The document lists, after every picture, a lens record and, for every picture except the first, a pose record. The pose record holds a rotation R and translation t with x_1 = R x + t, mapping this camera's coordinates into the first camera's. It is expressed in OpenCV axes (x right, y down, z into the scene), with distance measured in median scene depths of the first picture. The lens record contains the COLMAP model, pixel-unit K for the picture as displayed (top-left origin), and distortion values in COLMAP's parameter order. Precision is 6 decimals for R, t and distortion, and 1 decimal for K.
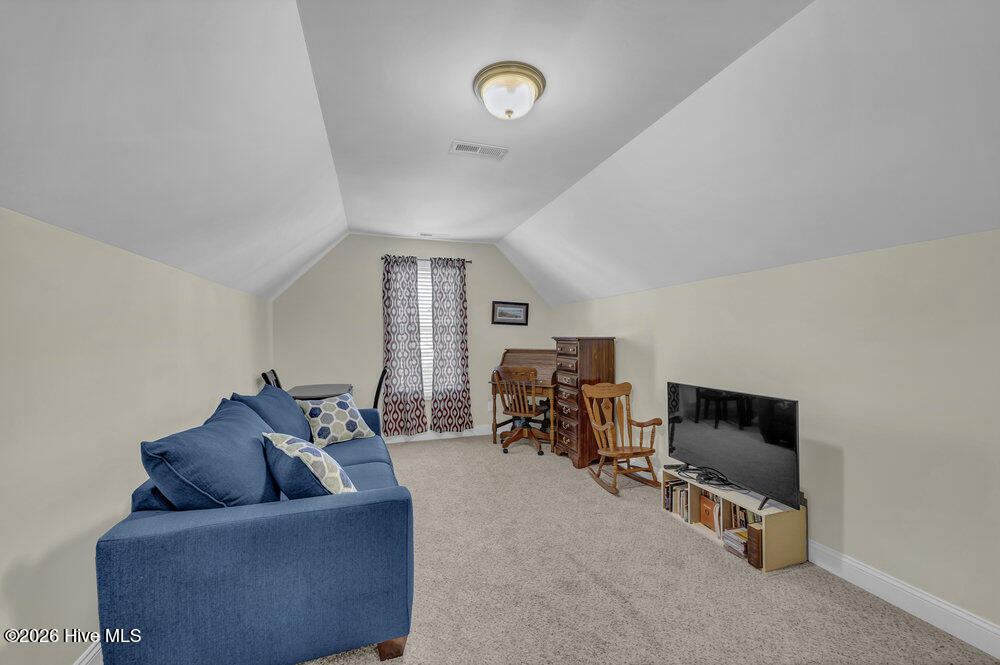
lens RADIAL K [[390.4, 0, 498.4], [0, 390.4, 333.9], [0, 0, 1]] dist [-0.002768, -0.000717]
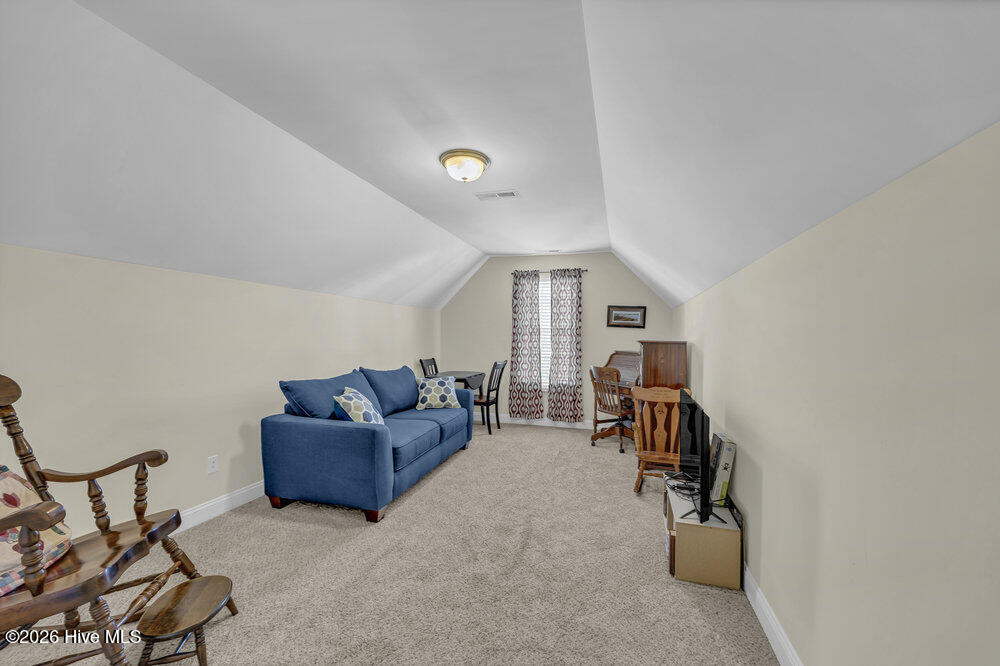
lens RADIAL K [[390.4, 0, 509.6], [0, 390.4, 329.5], [0, 0, 1]] dist [-0.002768, -0.000717]
pose [[0.827083, 0.008684, -0.562012, 0.388644], [-0.016532, 0.999824, -0.008881, -0.004719], [0.561836, 0.016637, 0.827081, -0.032040]]
